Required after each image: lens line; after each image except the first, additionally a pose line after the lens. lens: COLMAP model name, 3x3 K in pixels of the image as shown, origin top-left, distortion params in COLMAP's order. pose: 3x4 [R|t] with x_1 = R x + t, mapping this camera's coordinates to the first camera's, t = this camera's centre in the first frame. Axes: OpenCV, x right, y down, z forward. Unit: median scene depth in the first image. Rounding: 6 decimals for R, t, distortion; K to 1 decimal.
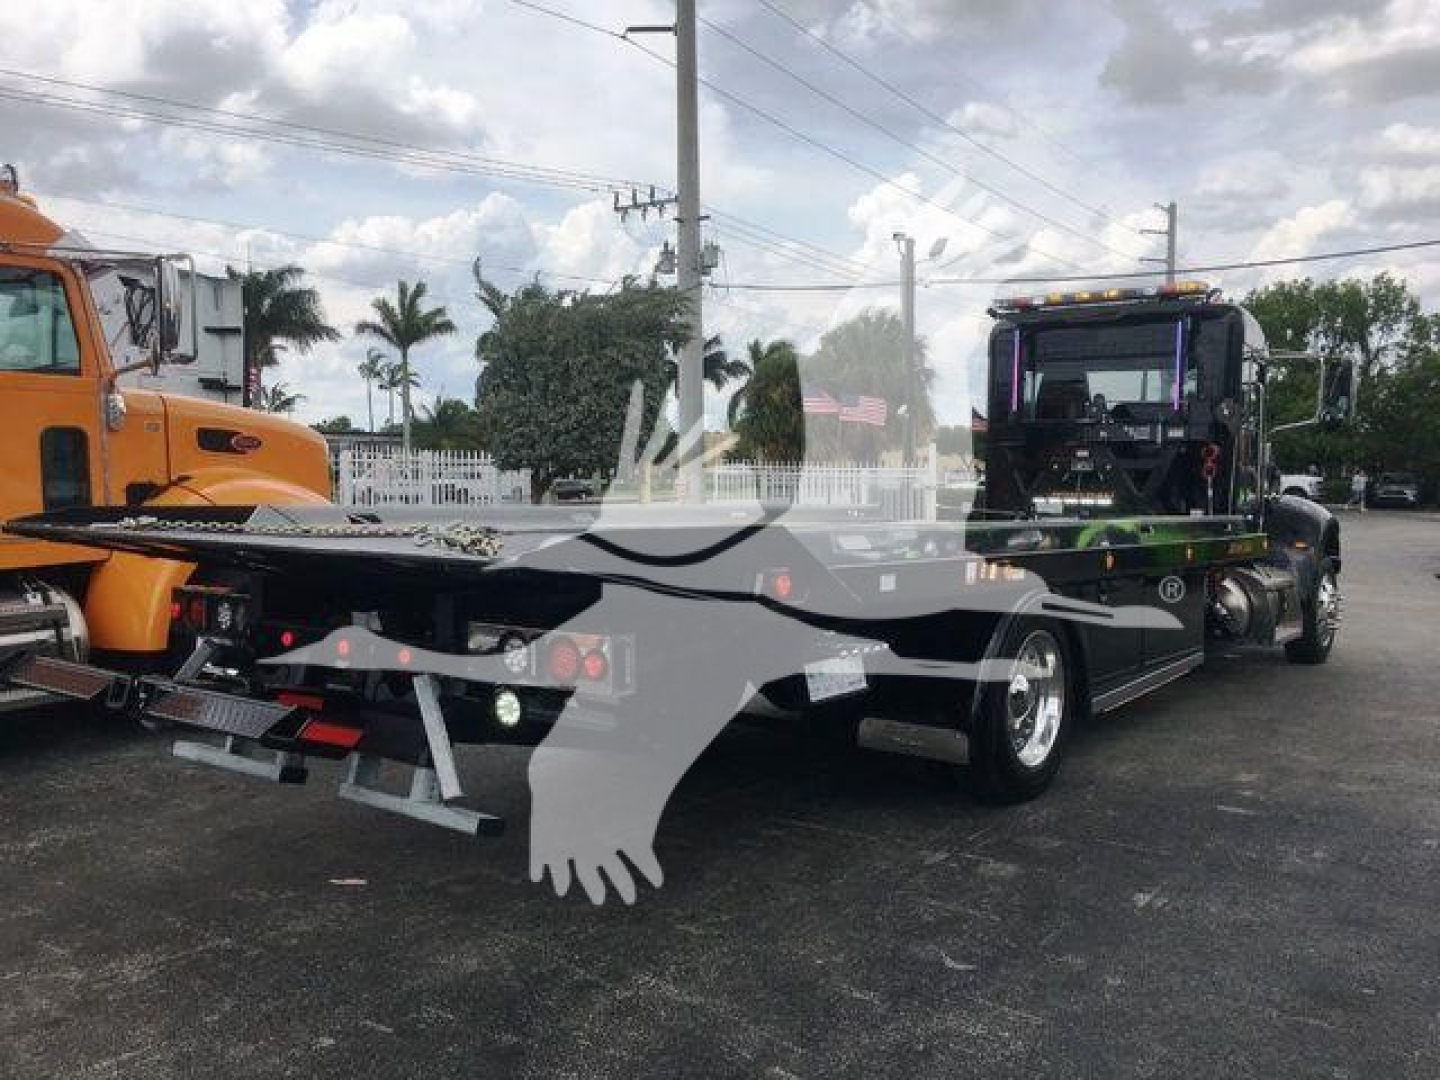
lens RADIAL K [[1215.7, 0, 718.2], [0, 1215.7, 534.9], [0, 0, 1]] dist [0.063222, -0.084812]
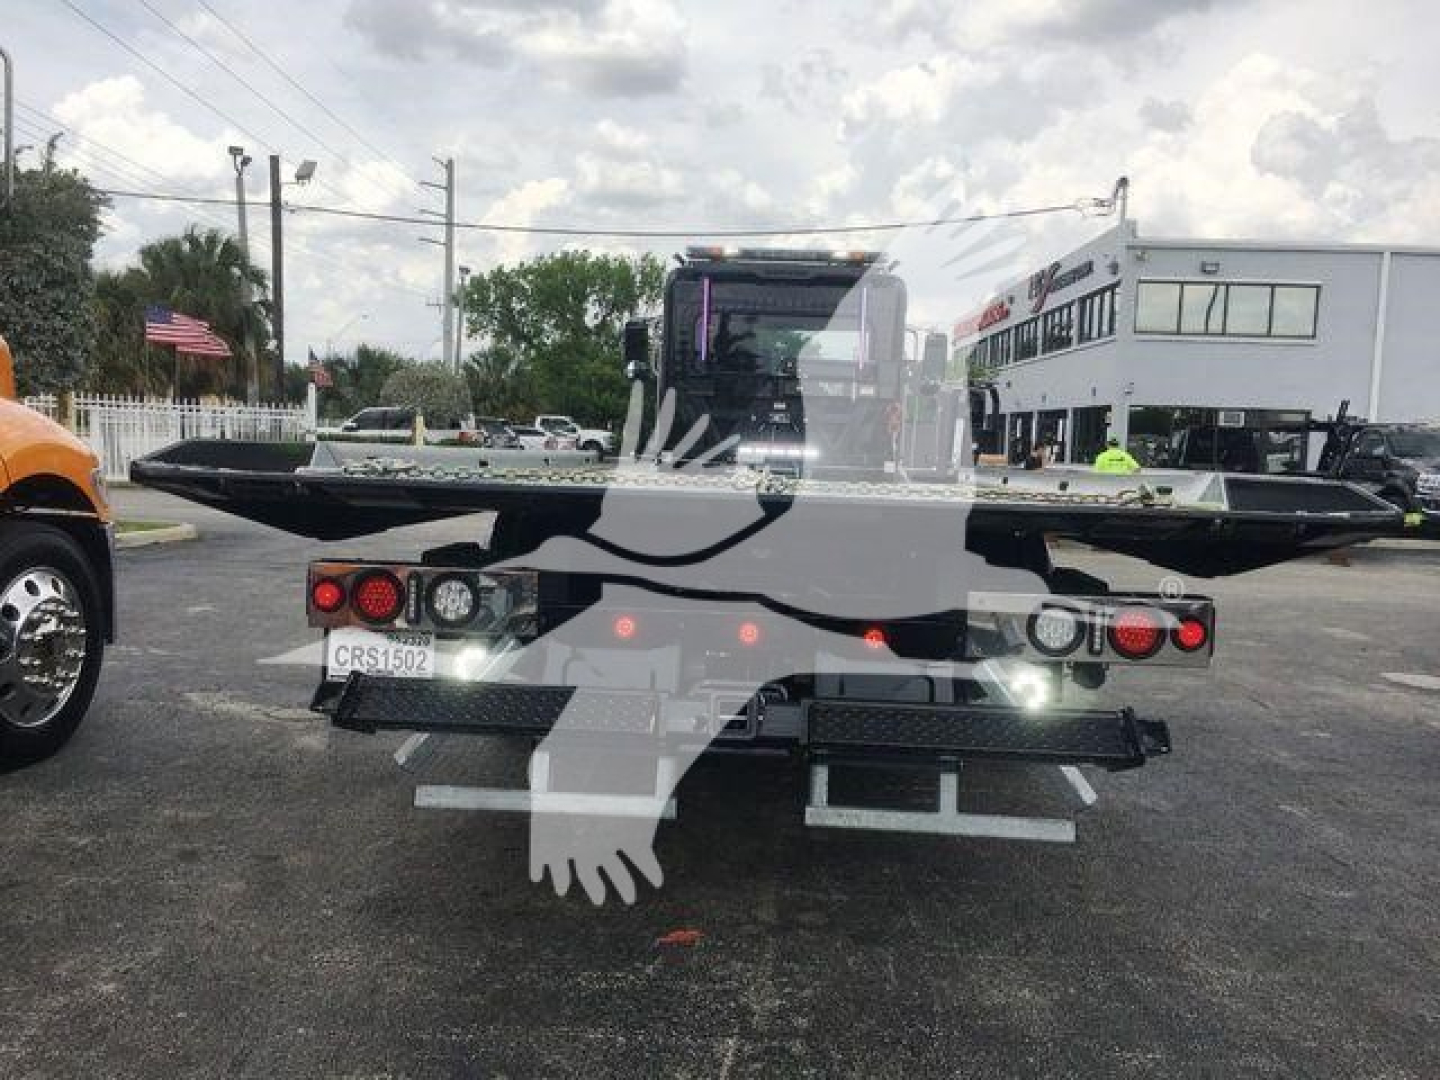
lens RADIAL K [[1215.7, 0, 718.2], [0, 1215.7, 534.9], [0, 0, 1]] dist [0.063222, -0.084812]
pose [[0.827776, -0.019721, 0.560713, -0.103787], [-0.004403, 0.999123, 0.041640, -0.000053], [-0.561042, -0.036937, 0.826963, 0.053327]]
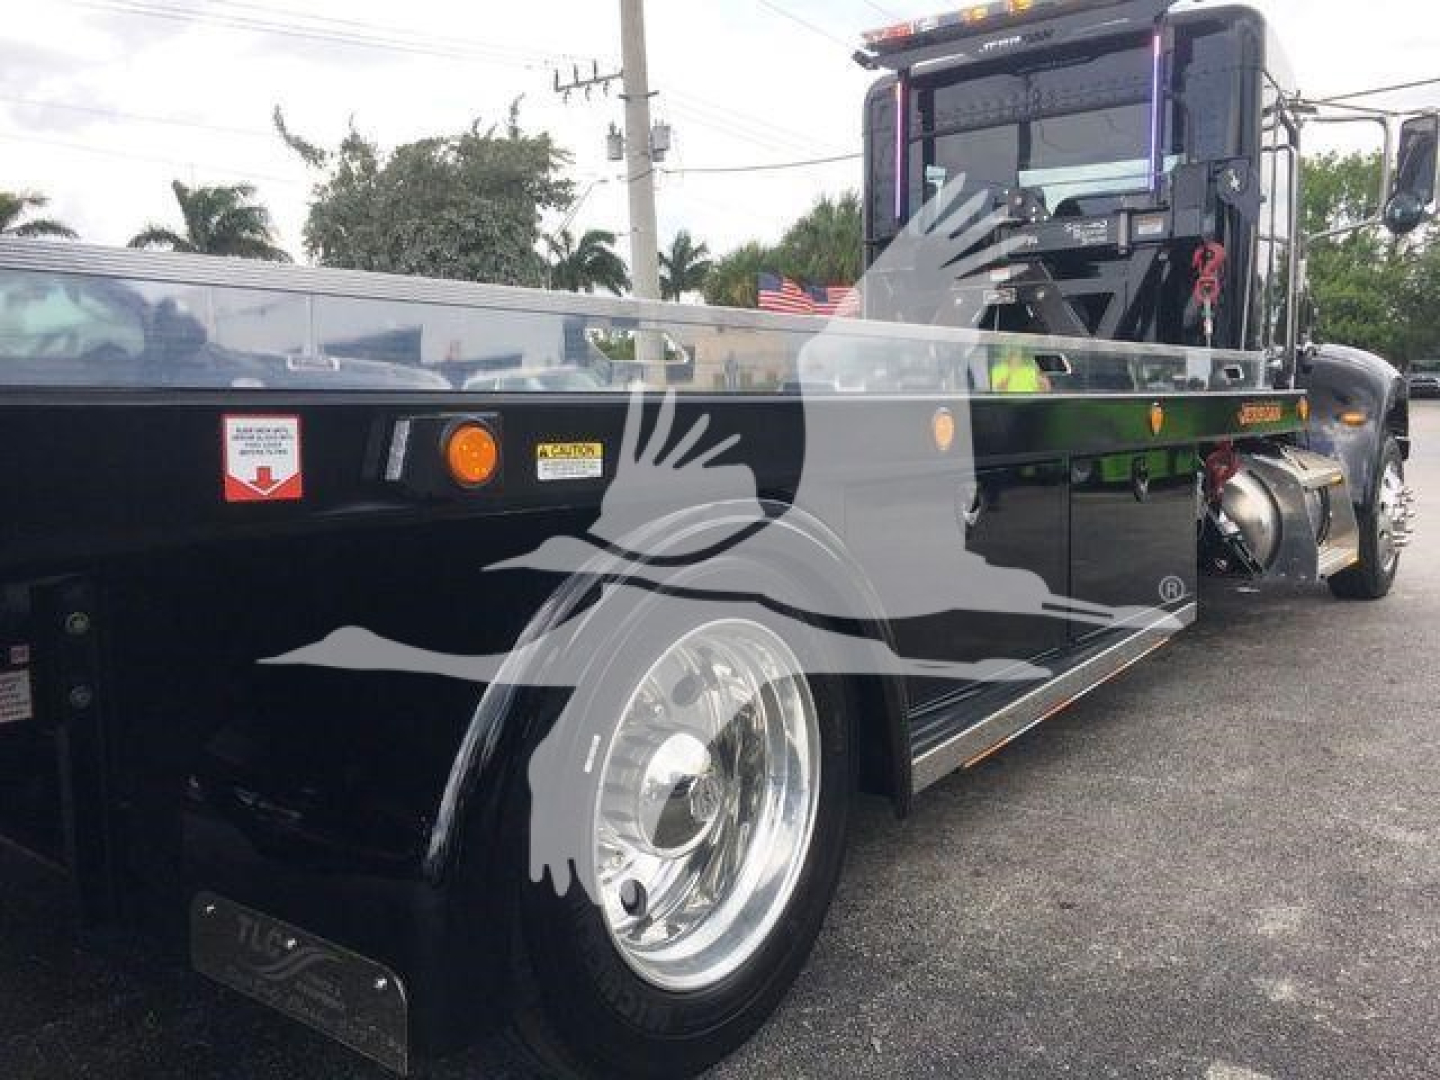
lens RADIAL K [[1224.3, 0, 720.0], [0, 1224.3, 540.0], [0, 0, 1]] dist [0.102414, -0.157811]
pose [[0.999430, -0.032994, -0.007077, 0.050368], [0.033405, 0.997051, 0.069086, 0.005559], [0.004777, -0.069283, 0.997586, 0.119308]]
